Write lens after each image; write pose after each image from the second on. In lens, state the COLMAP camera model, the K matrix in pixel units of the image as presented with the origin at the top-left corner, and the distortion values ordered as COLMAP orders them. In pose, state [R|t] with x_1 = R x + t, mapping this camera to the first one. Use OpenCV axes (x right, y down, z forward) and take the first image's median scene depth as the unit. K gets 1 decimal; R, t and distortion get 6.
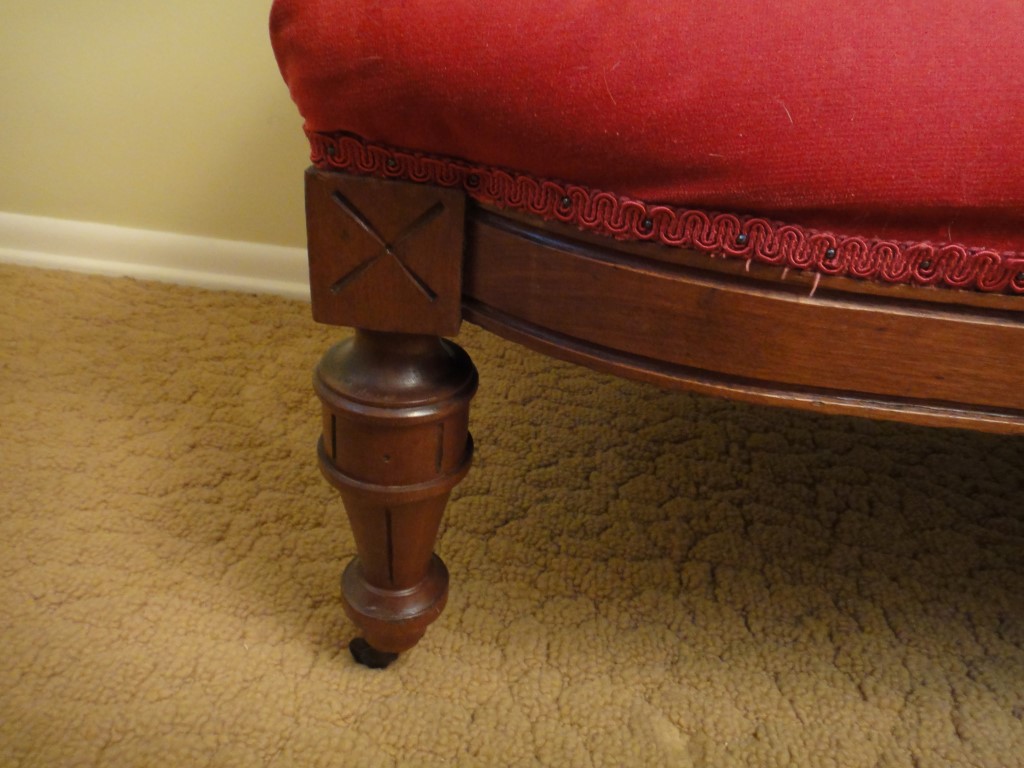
lens RADIAL K [[732.1, 0, 514.0], [0, 732.1, 381.5], [0, 0, 1]] dist [0.011219, -0.000716]
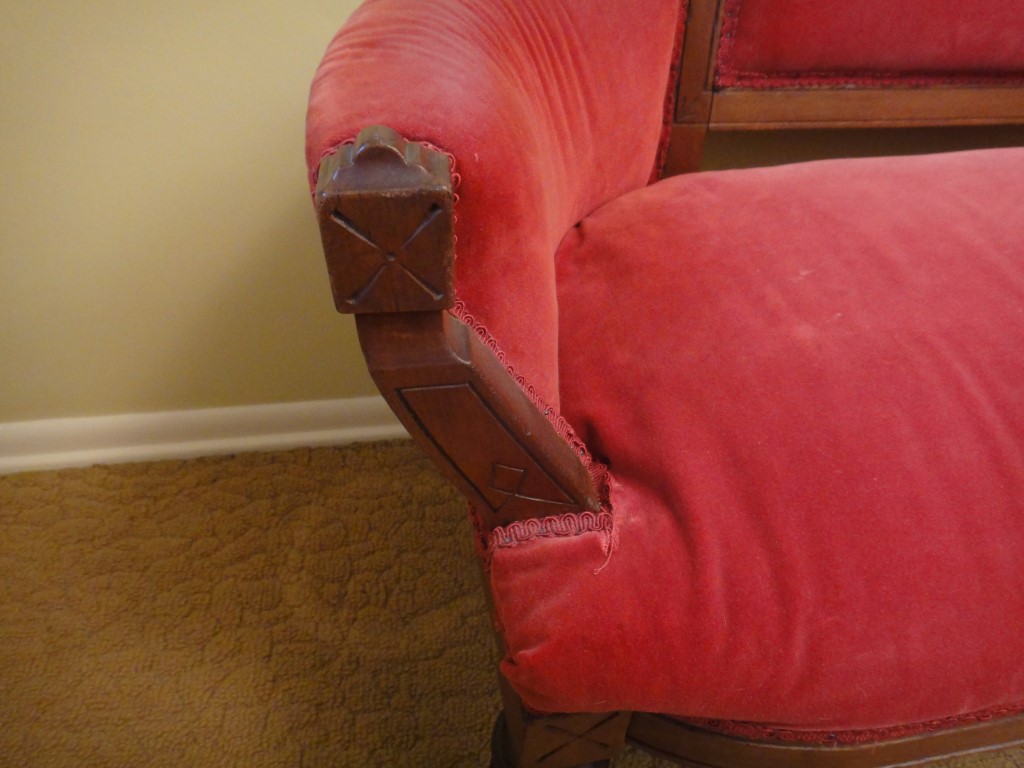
lens RADIAL K [[732.1, 0, 513.5], [0, 732.1, 374.1], [0, 0, 1]] dist [0.011219, -0.000716]
pose [[0.966229, -0.190179, 0.173879, -0.199011], [0.160288, 0.971913, 0.172317, -0.550123], [-0.201766, -0.138627, 0.969574, -0.126439]]
